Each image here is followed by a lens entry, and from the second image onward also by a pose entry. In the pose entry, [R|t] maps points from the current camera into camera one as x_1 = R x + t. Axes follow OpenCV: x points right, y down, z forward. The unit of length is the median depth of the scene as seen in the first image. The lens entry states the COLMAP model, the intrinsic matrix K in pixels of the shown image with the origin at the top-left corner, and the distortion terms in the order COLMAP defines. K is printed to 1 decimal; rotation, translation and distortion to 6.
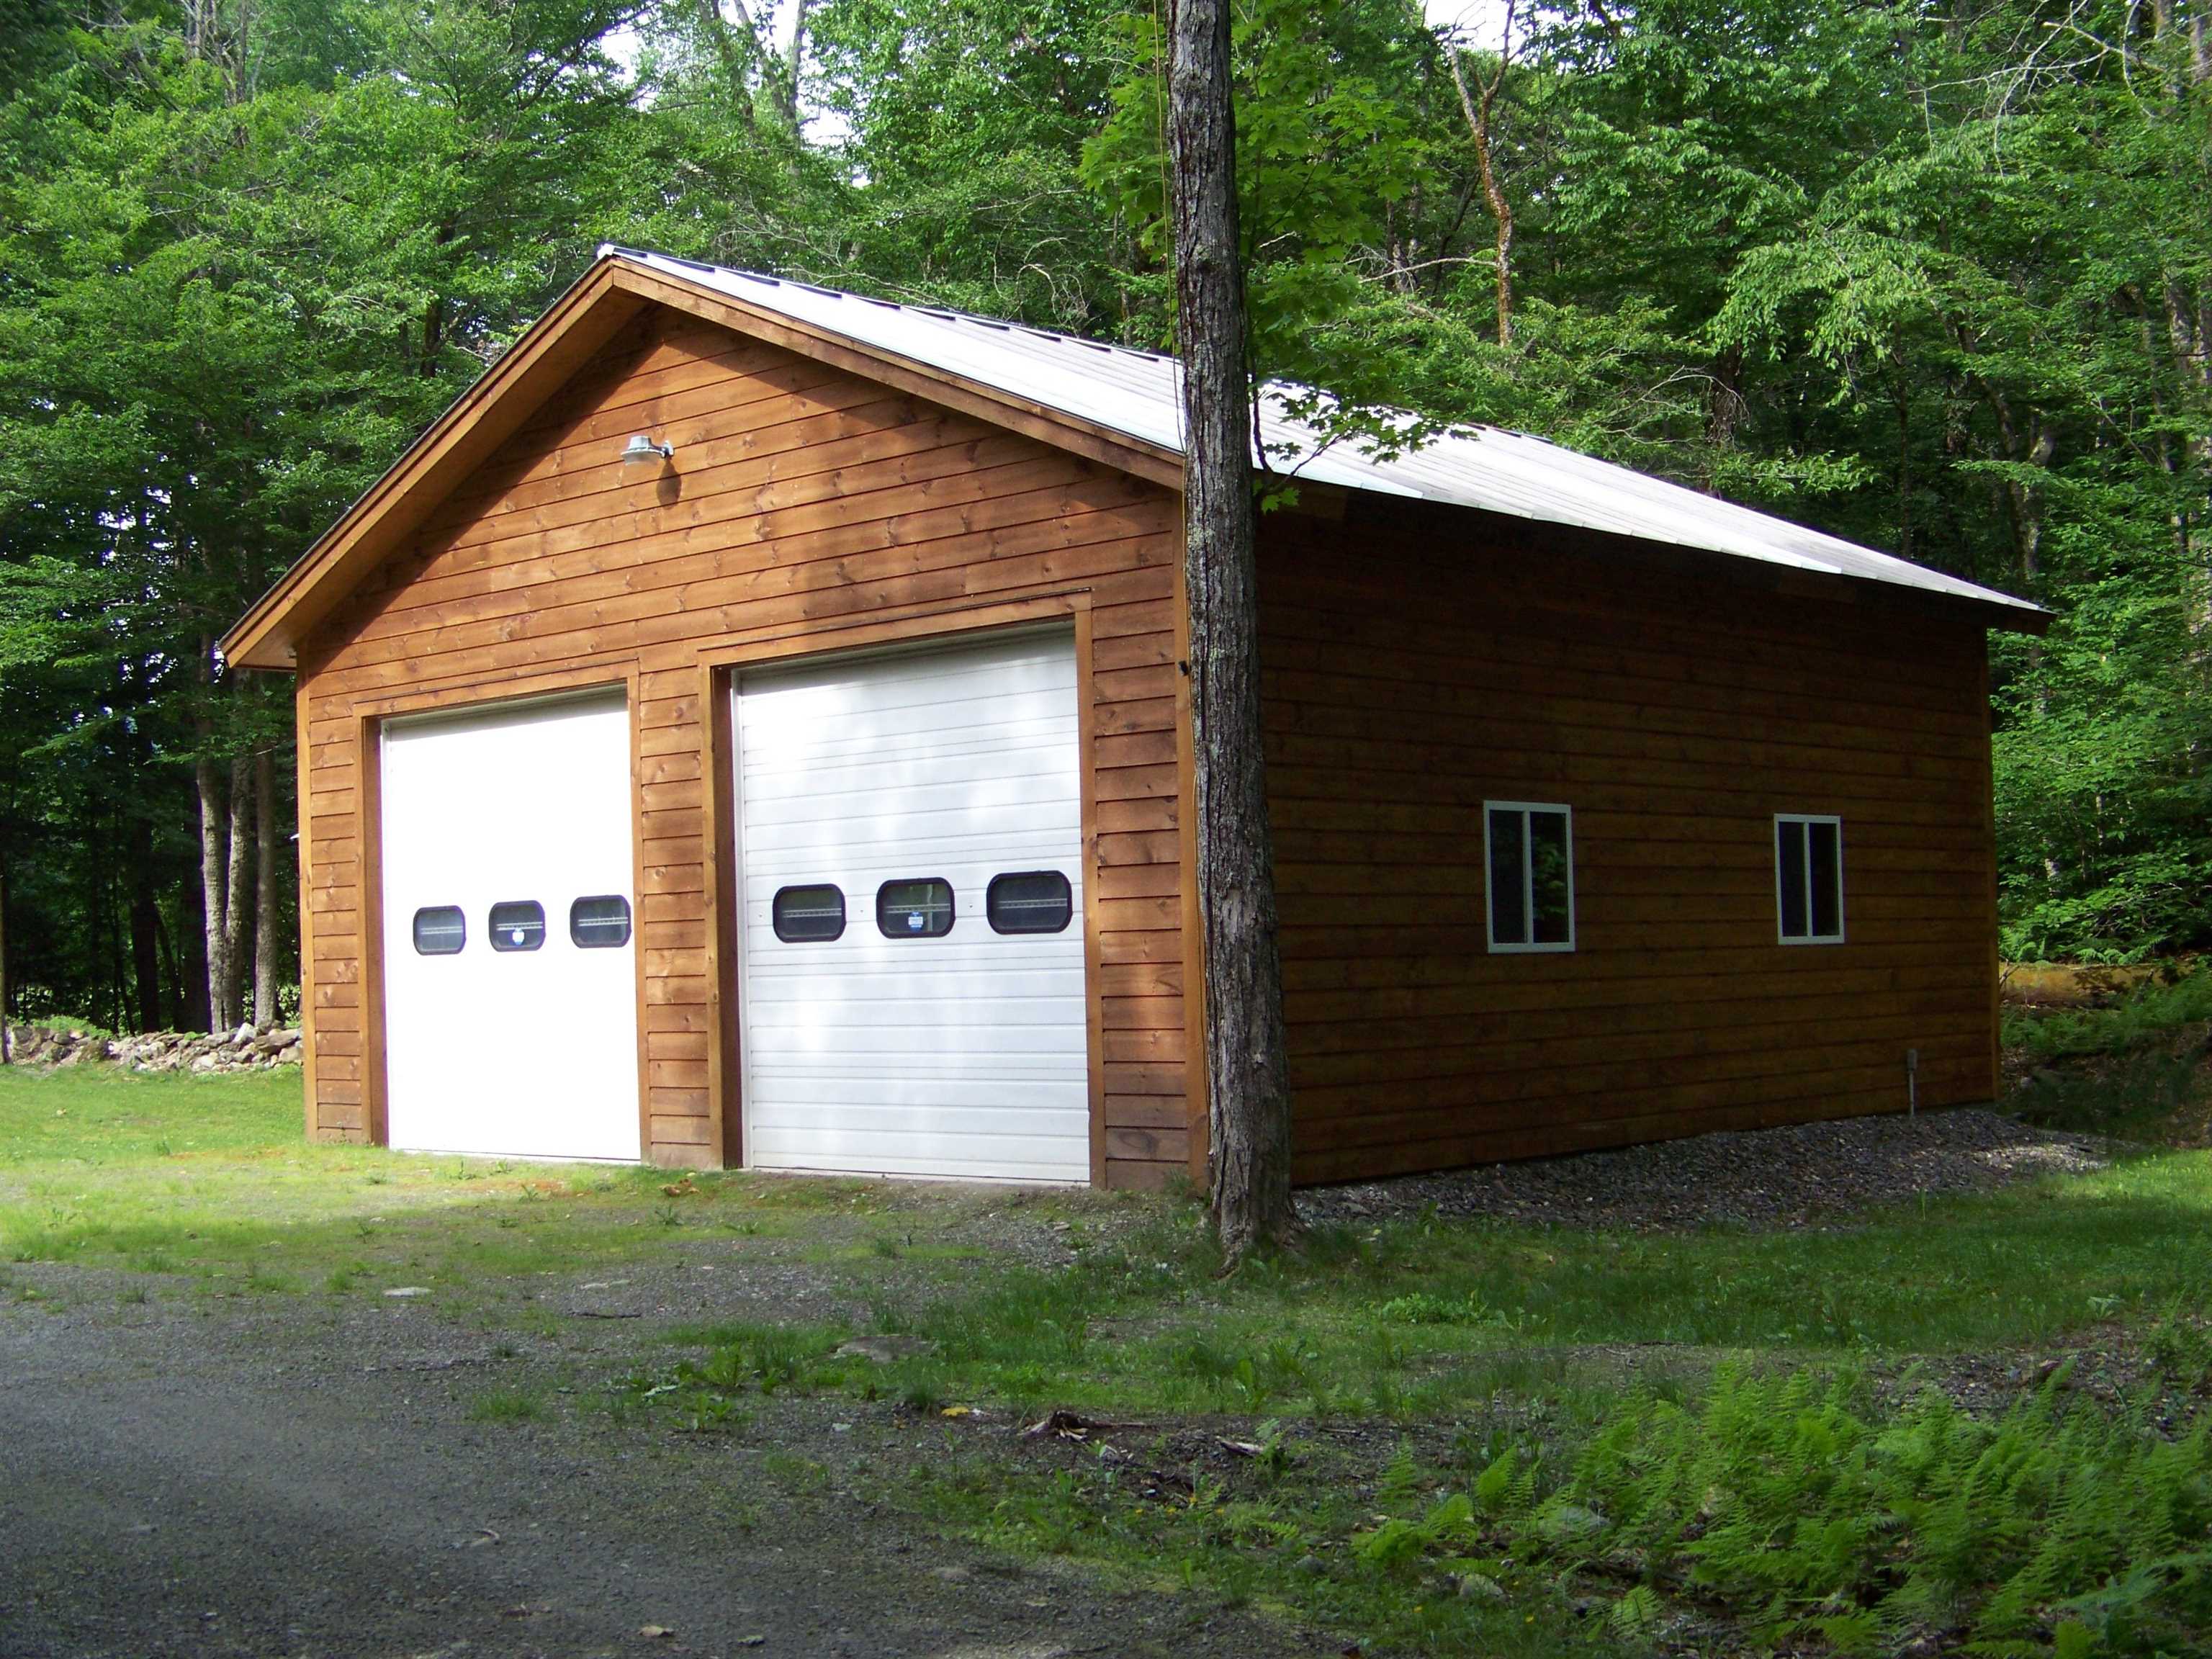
lens RADIAL K [[2713.8, 0, 1106.0], [0, 2713.8, 829.5], [0, 0, 1]] dist [0.001443, 0.000468]
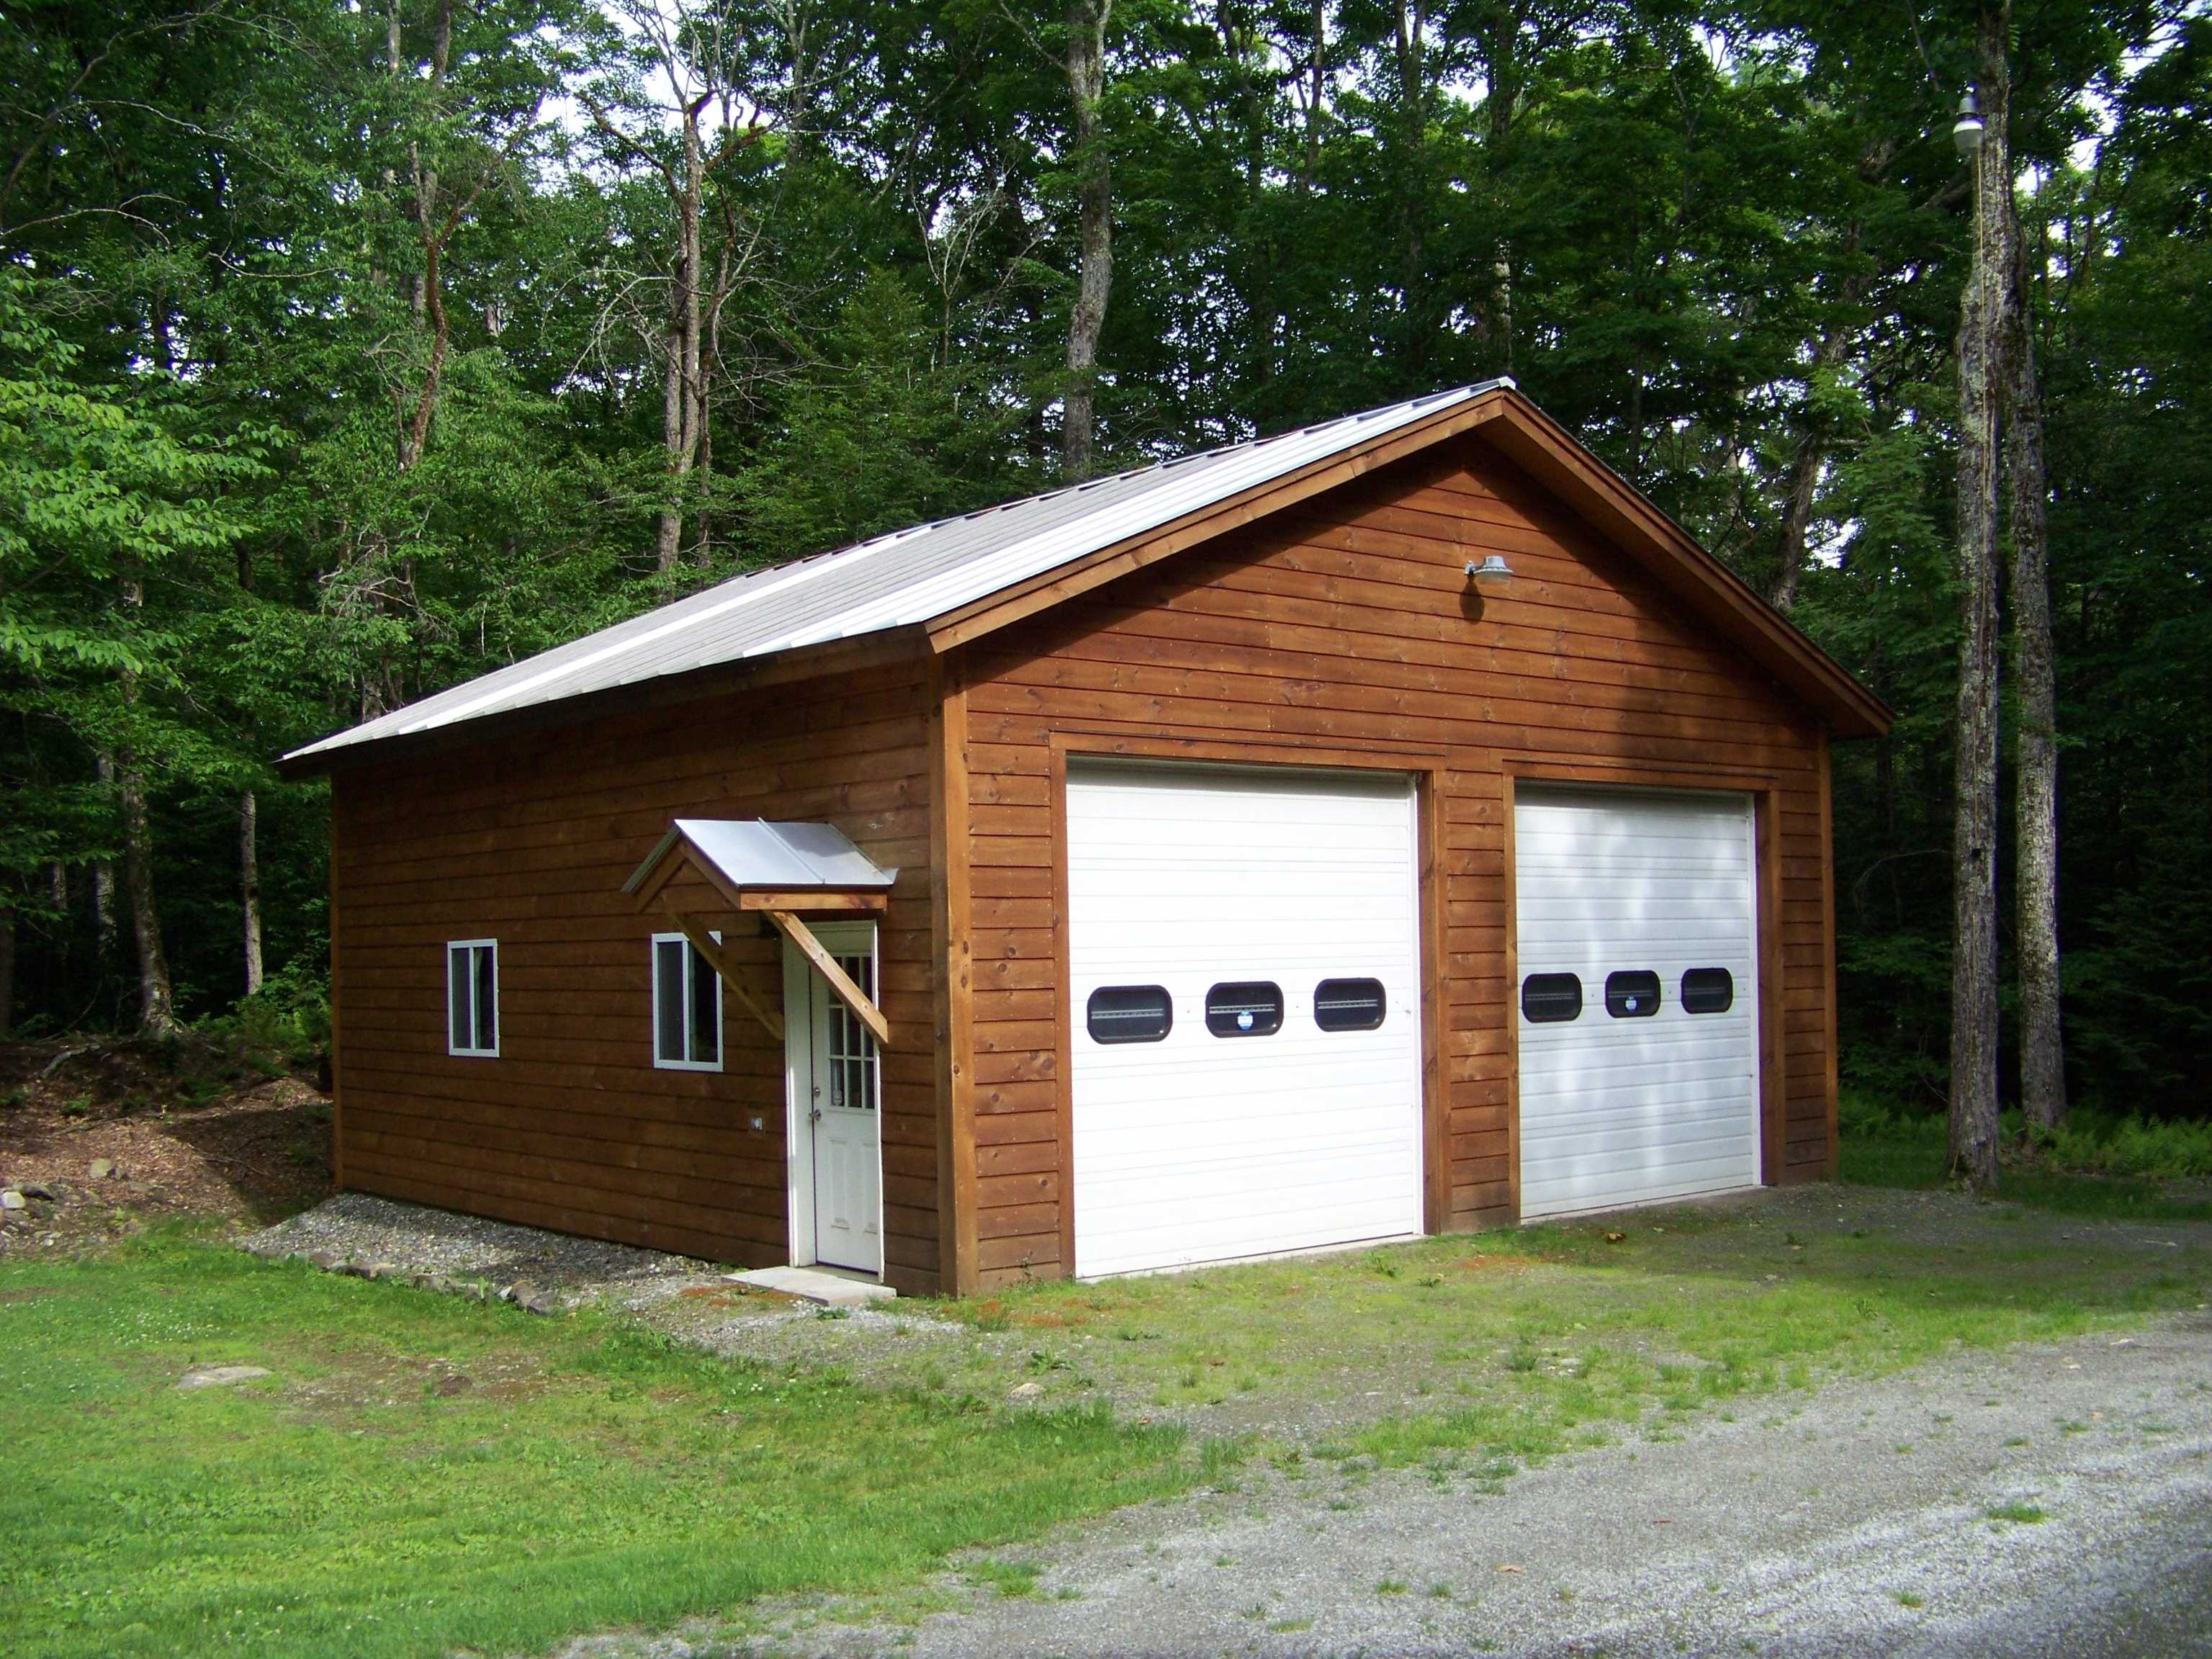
lens RADIAL K [[2335.9, 0, 1106.0], [0, 2335.9, 829.5], [0, 0, 1]] dist [-0.001402, 0.000151]
pose [[0.126425, 0.090795, 0.987812, -1.034703], [-0.017619, 0.995851, -0.089279, 0.047559], [-0.991820, -0.006117, 0.127500, 0.967603]]
